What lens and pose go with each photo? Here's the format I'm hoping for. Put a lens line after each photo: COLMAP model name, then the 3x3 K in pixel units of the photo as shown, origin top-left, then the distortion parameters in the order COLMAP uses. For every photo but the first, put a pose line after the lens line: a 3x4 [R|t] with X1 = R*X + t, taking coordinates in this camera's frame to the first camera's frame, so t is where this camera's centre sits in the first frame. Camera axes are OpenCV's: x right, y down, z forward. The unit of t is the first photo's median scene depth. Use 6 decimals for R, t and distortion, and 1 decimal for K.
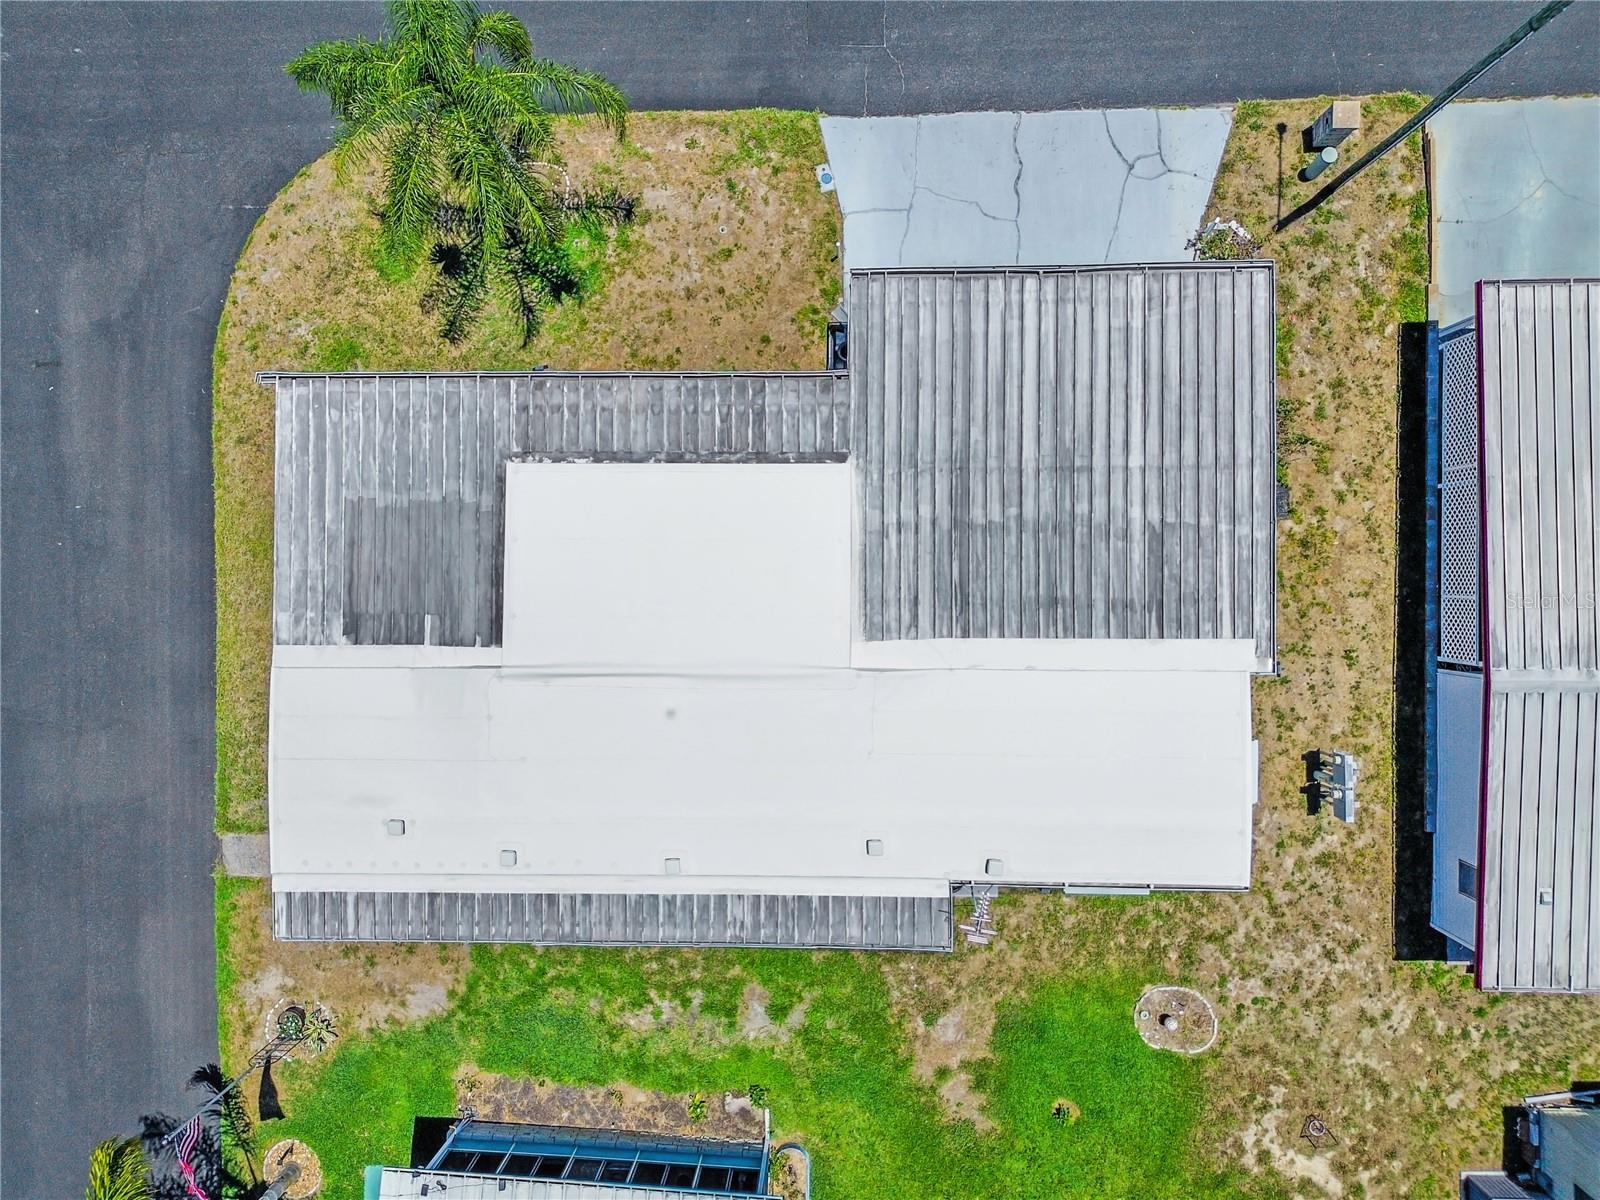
lens RADIAL K [[1145.1, 0, 800.0], [0, 1145.1, 600.0], [0, 0, 1]] dist [0.054114, -0.000943]
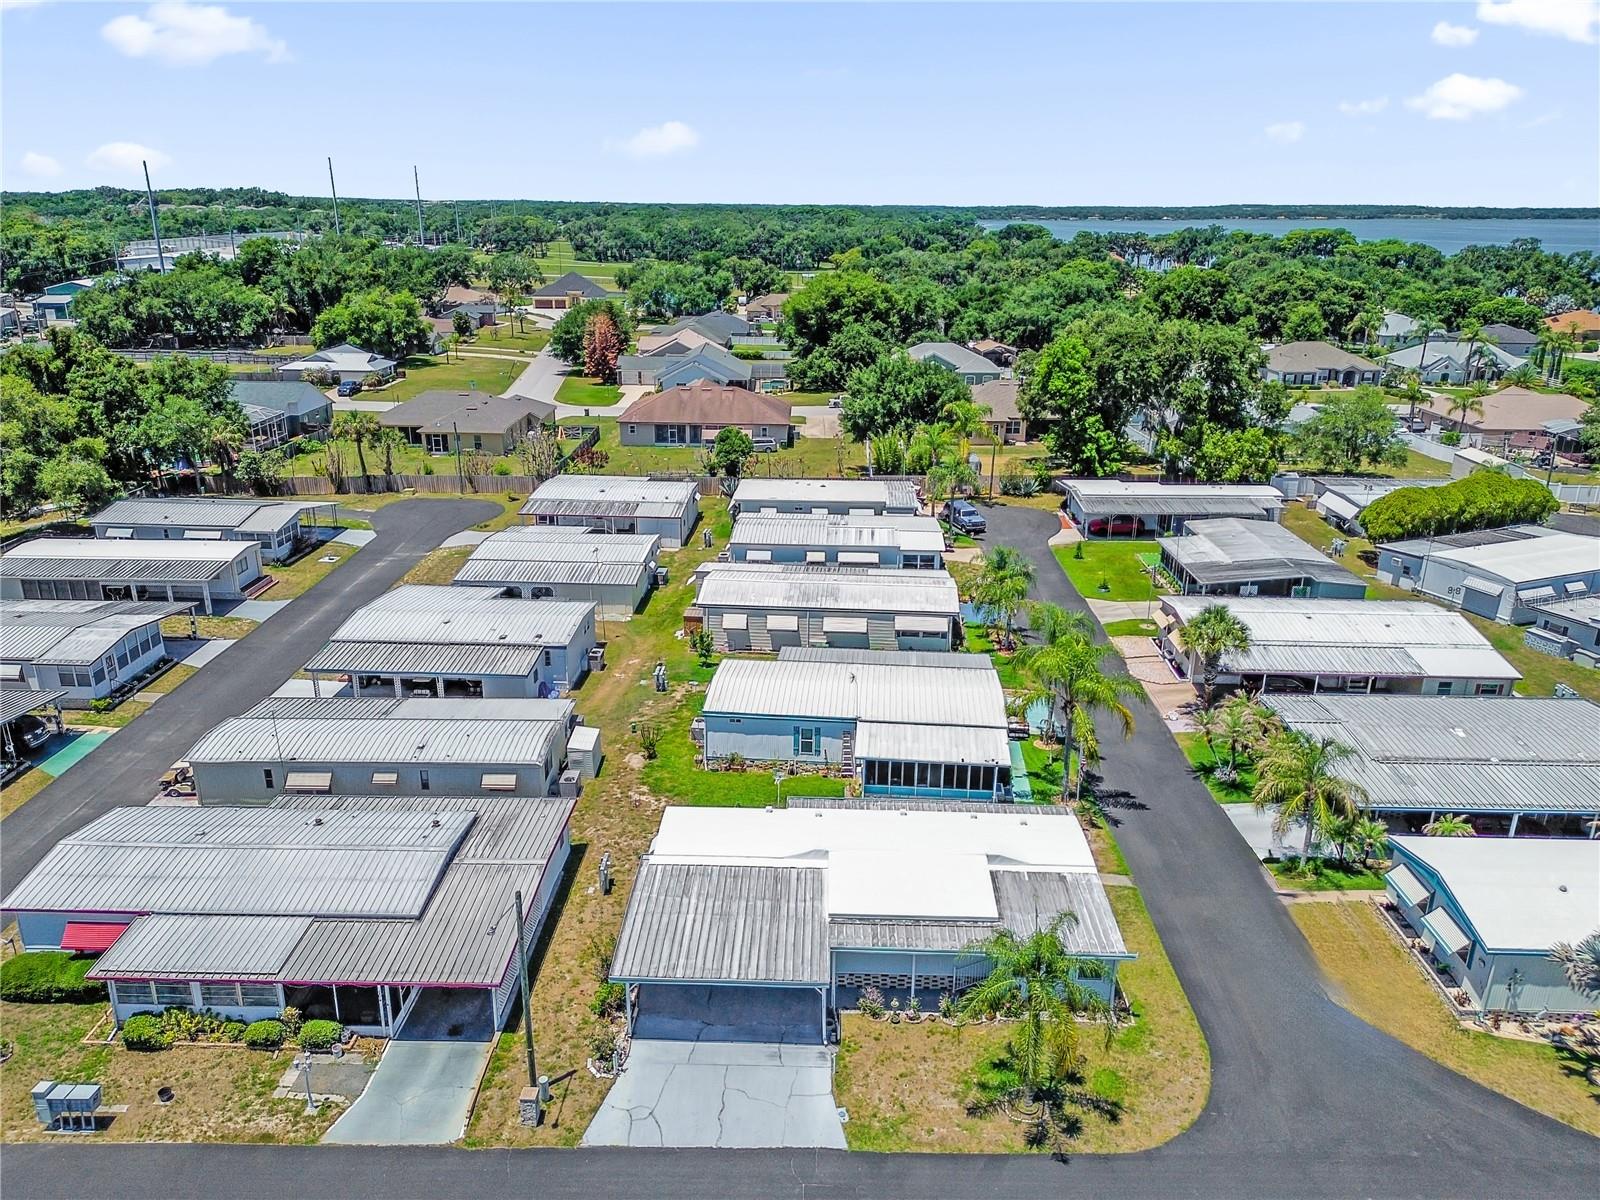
lens RADIAL K [[1123.0, 0, 806.5], [0, 1123.0, 603.0], [0, 0, 1]] dist [0.062707, -0.063535]
pose [[-0.999547, 0.015374, 0.025891, 0.021021], [0.018902, -0.348945, 0.936953, -1.571162], [0.023439, 0.937017, 0.348496, -0.192068]]
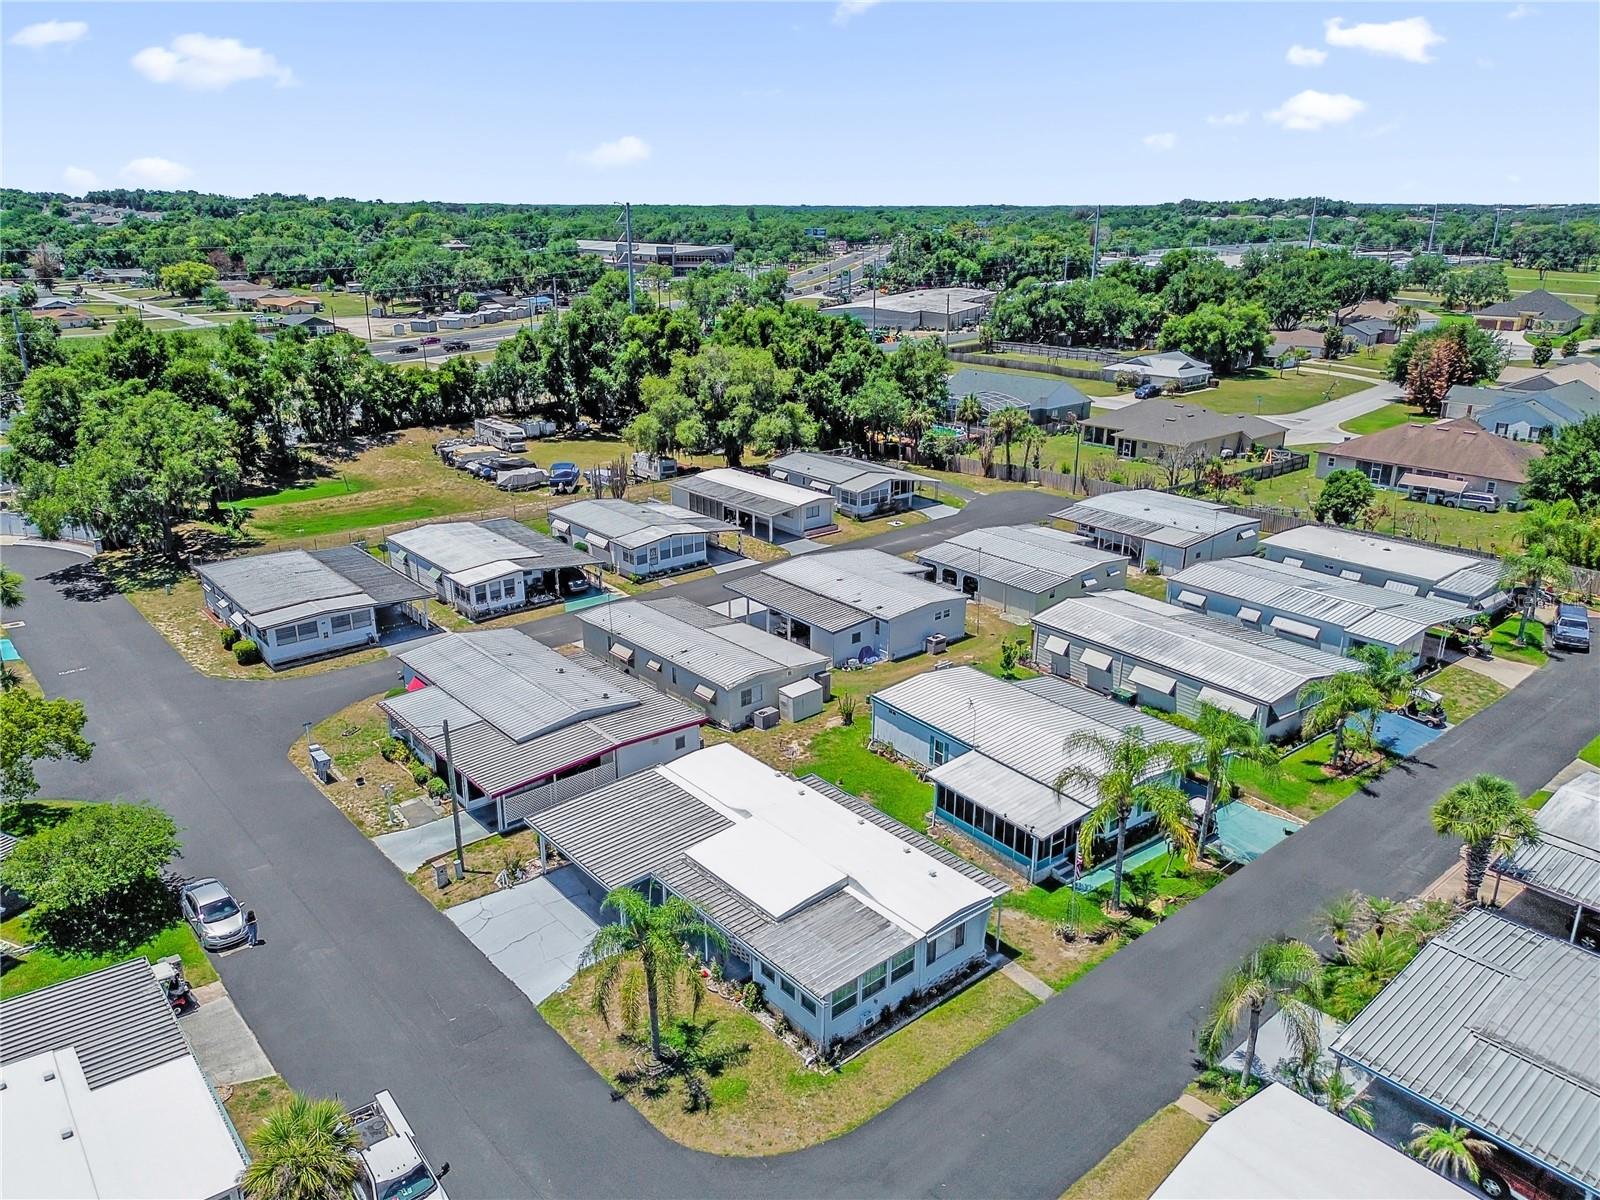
lens RADIAL K [[1123.0, 0, 806.5], [0, 1123.0, 603.0], [0, 0, 1]] dist [0.062707, -0.063535]
pose [[-0.655634, -0.217631, 0.723036, -1.455427], [0.754244, -0.233792, 0.613562, -1.060740], [0.035509, 0.947617, 0.317429, -0.177529]]
